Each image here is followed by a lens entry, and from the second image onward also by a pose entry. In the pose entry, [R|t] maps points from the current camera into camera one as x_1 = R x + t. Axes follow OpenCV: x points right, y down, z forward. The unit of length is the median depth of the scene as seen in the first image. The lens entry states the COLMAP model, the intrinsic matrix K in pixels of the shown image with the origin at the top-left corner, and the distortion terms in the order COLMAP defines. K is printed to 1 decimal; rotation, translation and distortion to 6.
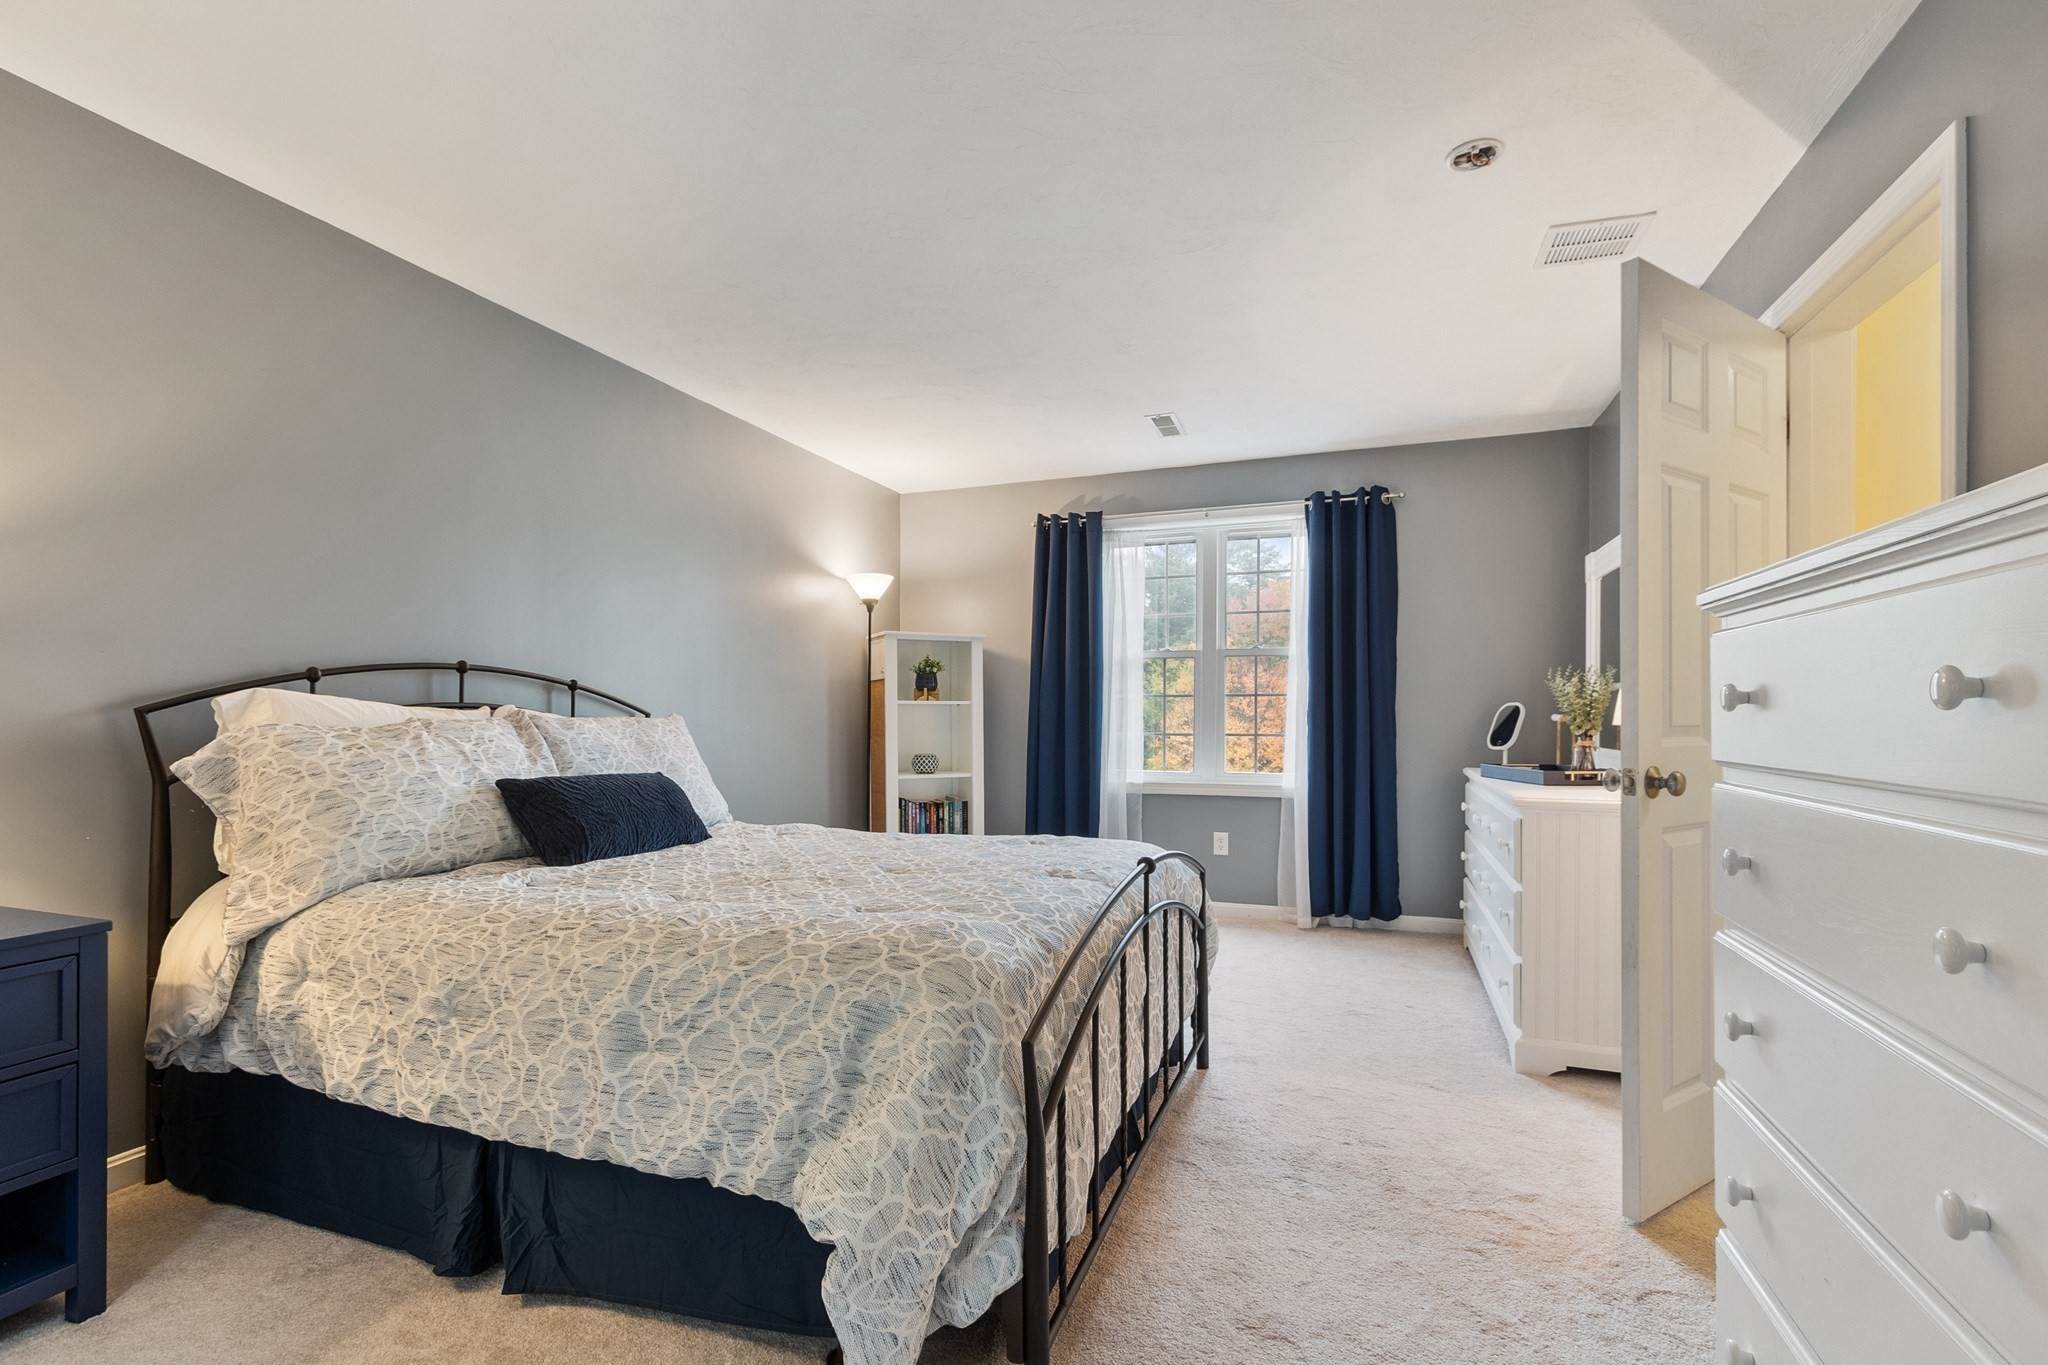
lens RADIAL K [[892.6, 0, 997.4], [0, 892.6, 713.3], [0, 0, 1]] dist [0.001686, -0.000689]
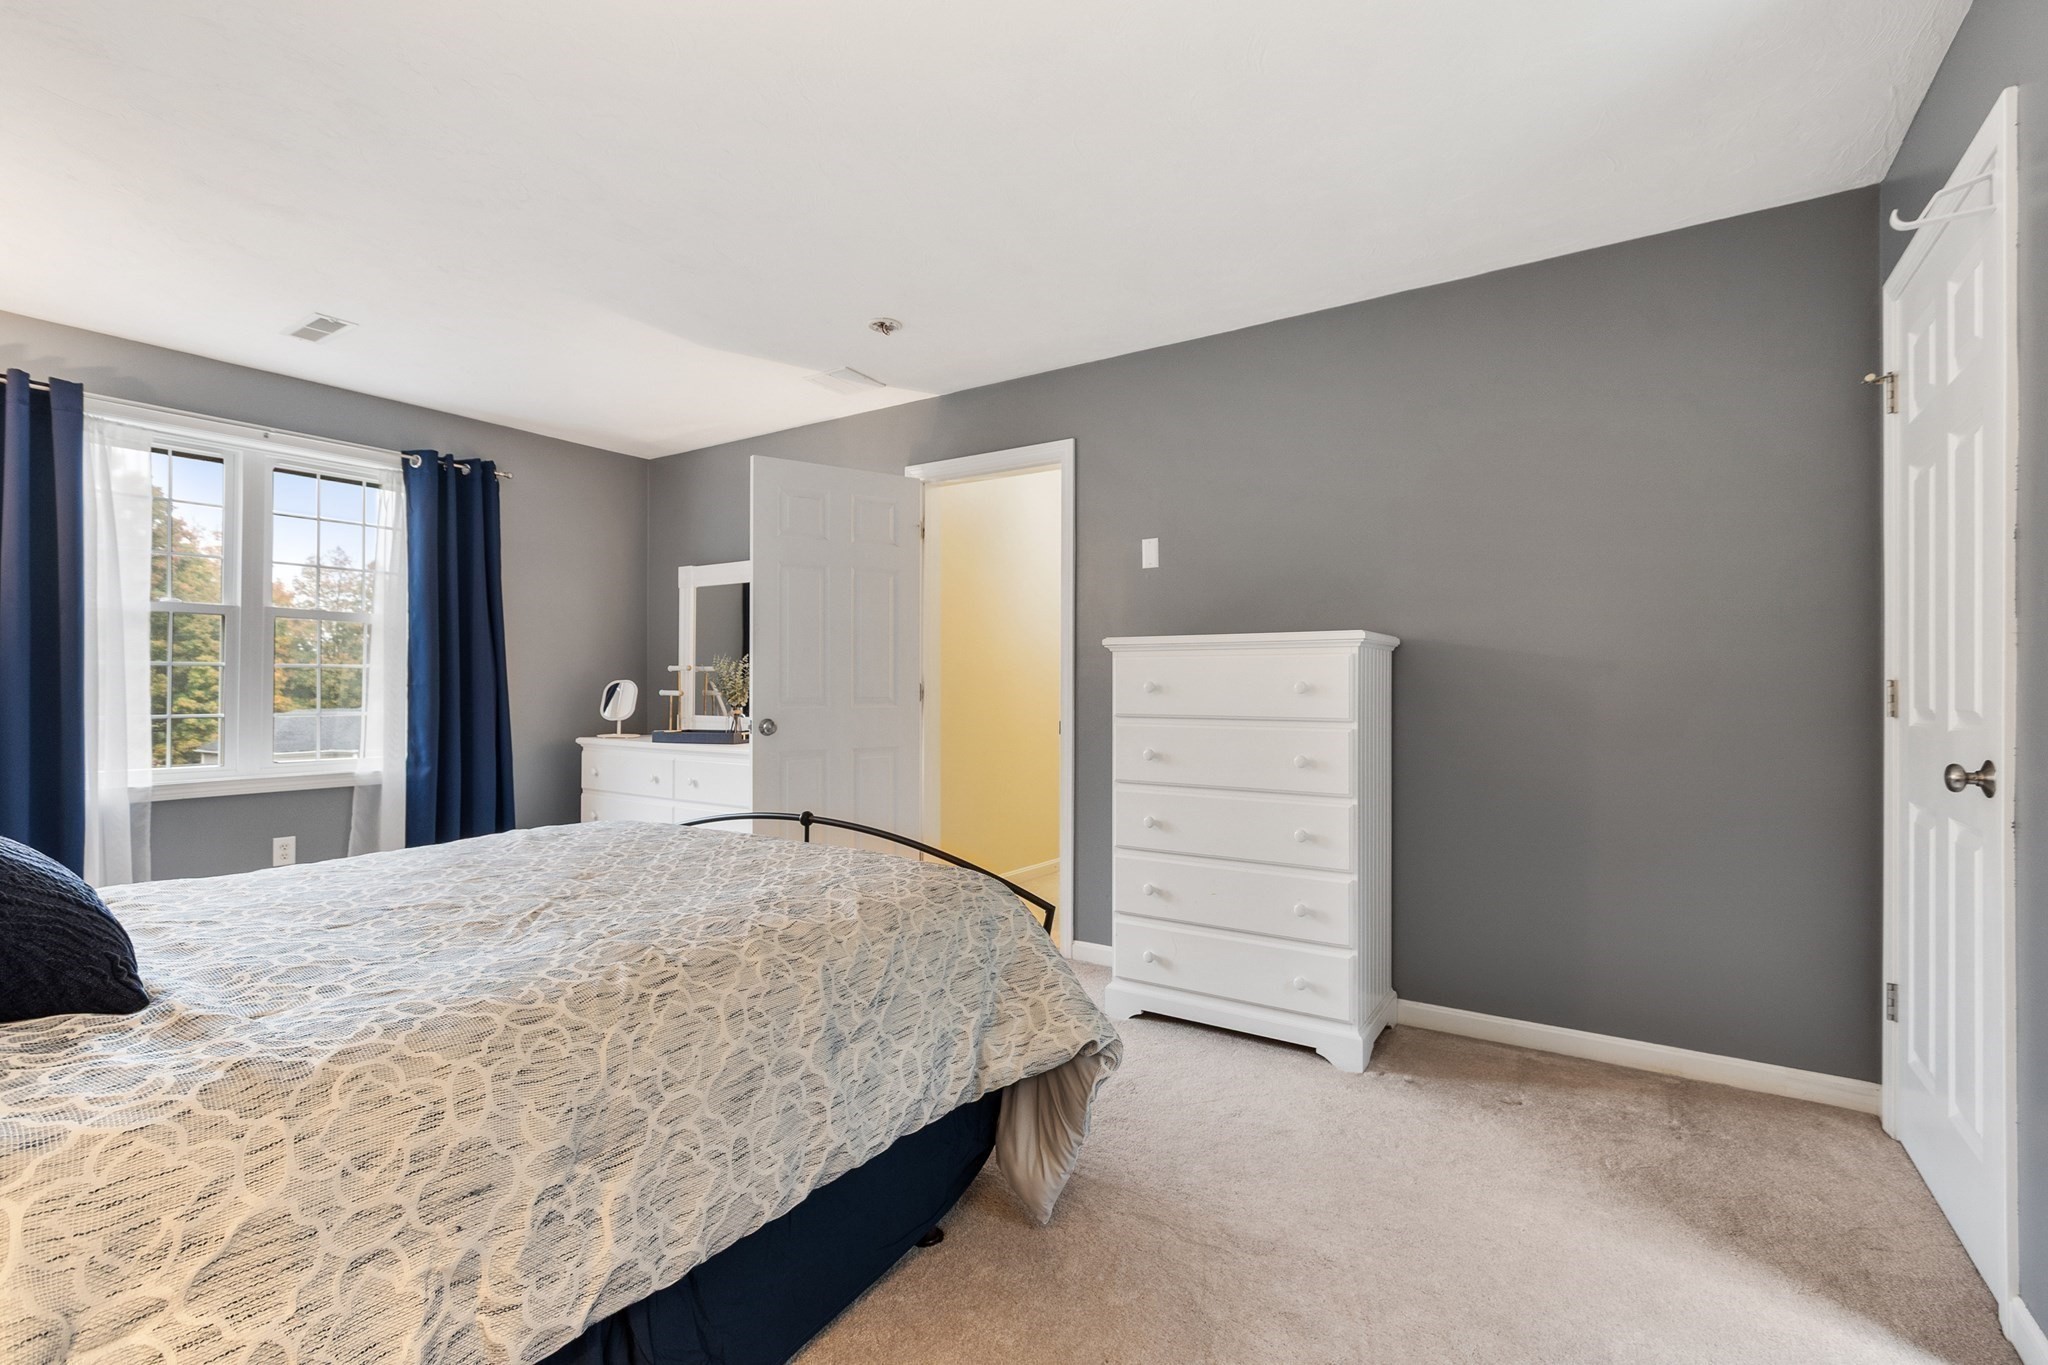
lens RADIAL K [[892.6, 0, 1018.8], [0, 892.6, 682.3], [0, 0, 1]] dist [0.001686, -0.000689]
pose [[0.251759, 0.007512, 0.967761, -1.189910], [-0.004559, 0.999968, -0.006577, -0.010228], [-0.967779, -0.002756, 0.251785, 0.535349]]
